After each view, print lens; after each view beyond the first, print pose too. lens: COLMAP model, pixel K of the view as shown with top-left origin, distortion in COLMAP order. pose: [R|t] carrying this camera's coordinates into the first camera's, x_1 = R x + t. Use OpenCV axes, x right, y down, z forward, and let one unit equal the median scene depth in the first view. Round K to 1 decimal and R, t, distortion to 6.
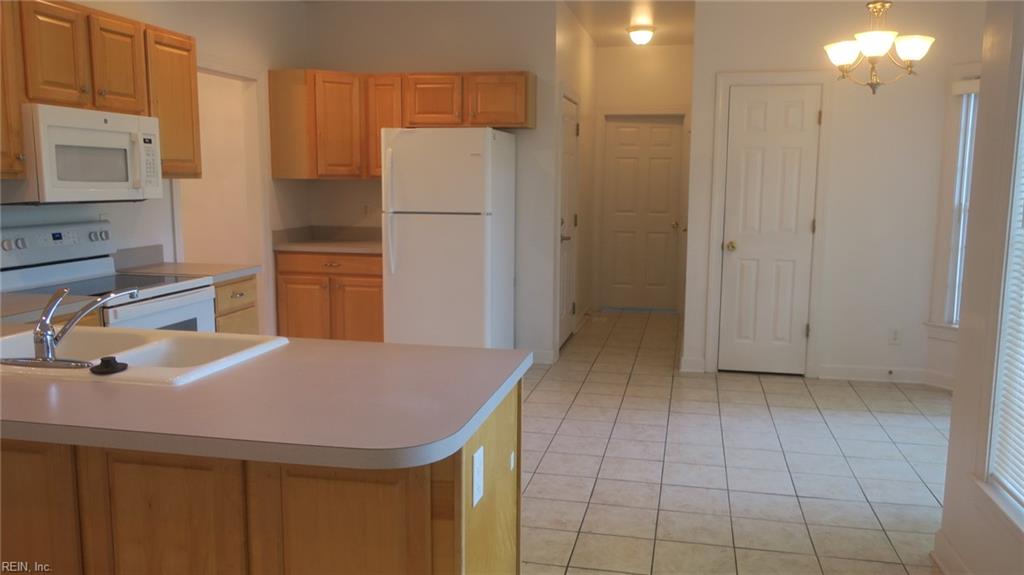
lens RADIAL K [[801.5, 0, 515.4], [0, 801.5, 290.5], [0, 0, 1]] dist [-0.011147, 0.004246]
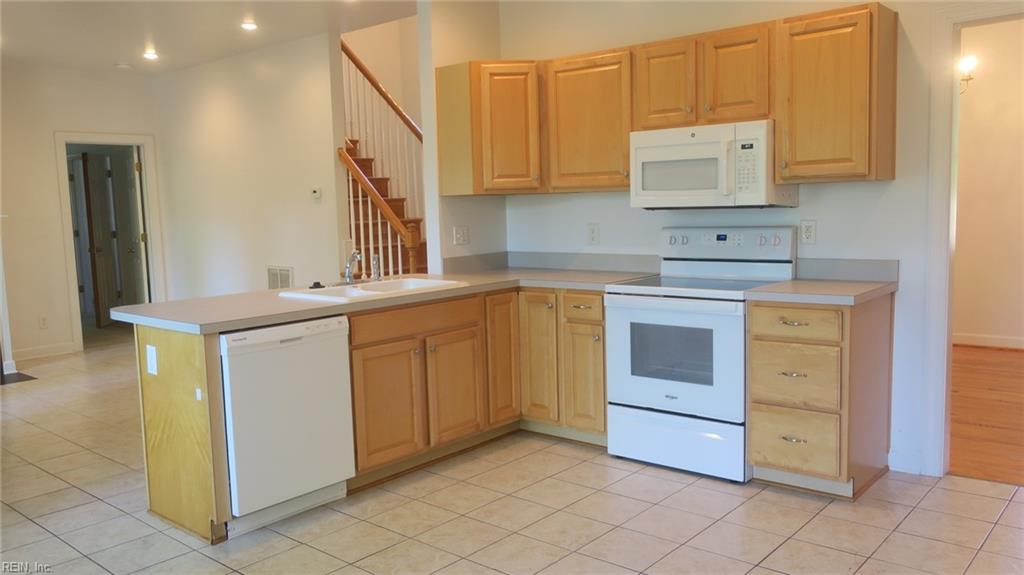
lens RADIAL K [[801.5, 0, 521.1], [0, 801.5, 287.5], [0, 0, 1]] dist [-0.011147, 0.004246]
pose [[-0.482399, 0.095646, -0.870714, 0.378465], [-0.095867, 0.982285, 0.161015, -0.102969], [0.870690, 0.161146, -0.464684, 0.862147]]
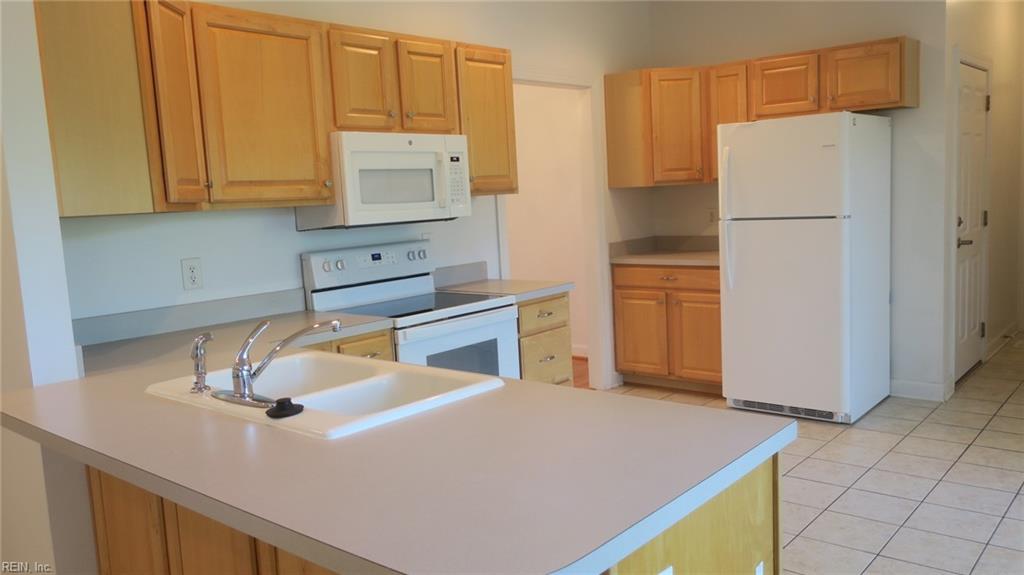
lens RADIAL K [[801.5, 0, 513.4], [0, 801.5, 295.9], [0, 0, 1]] dist [-0.011147, 0.004246]
pose [[0.877805, 0.005646, -0.478984, 0.056887], [-0.005418, 0.999984, 0.001858, -0.013220], [0.478987, 0.000964, 0.877821, 0.110986]]
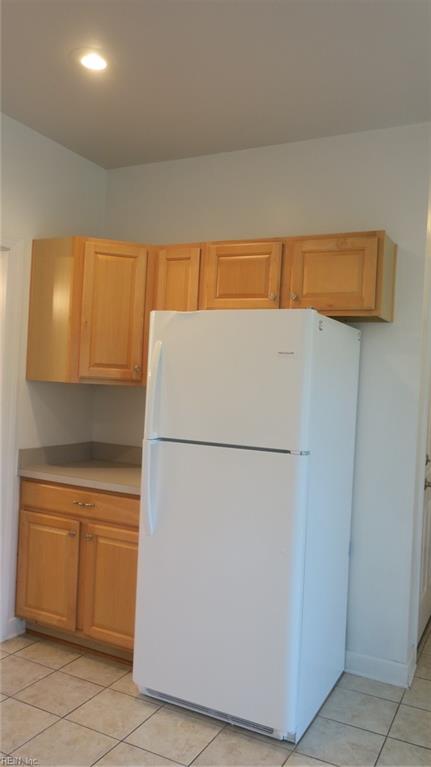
lens RADIAL K [[600.3, 0, 214.1], [0, 600.3, 386.6], [0, 0, 1]] dist [-0.011147, 0.004246]
pose [[0.965069, 0.040167, -0.258897, 0.014266], [-0.076498, 0.988317, -0.131823, -0.075528], [0.250577, 0.147024, 0.956867, 0.523129]]
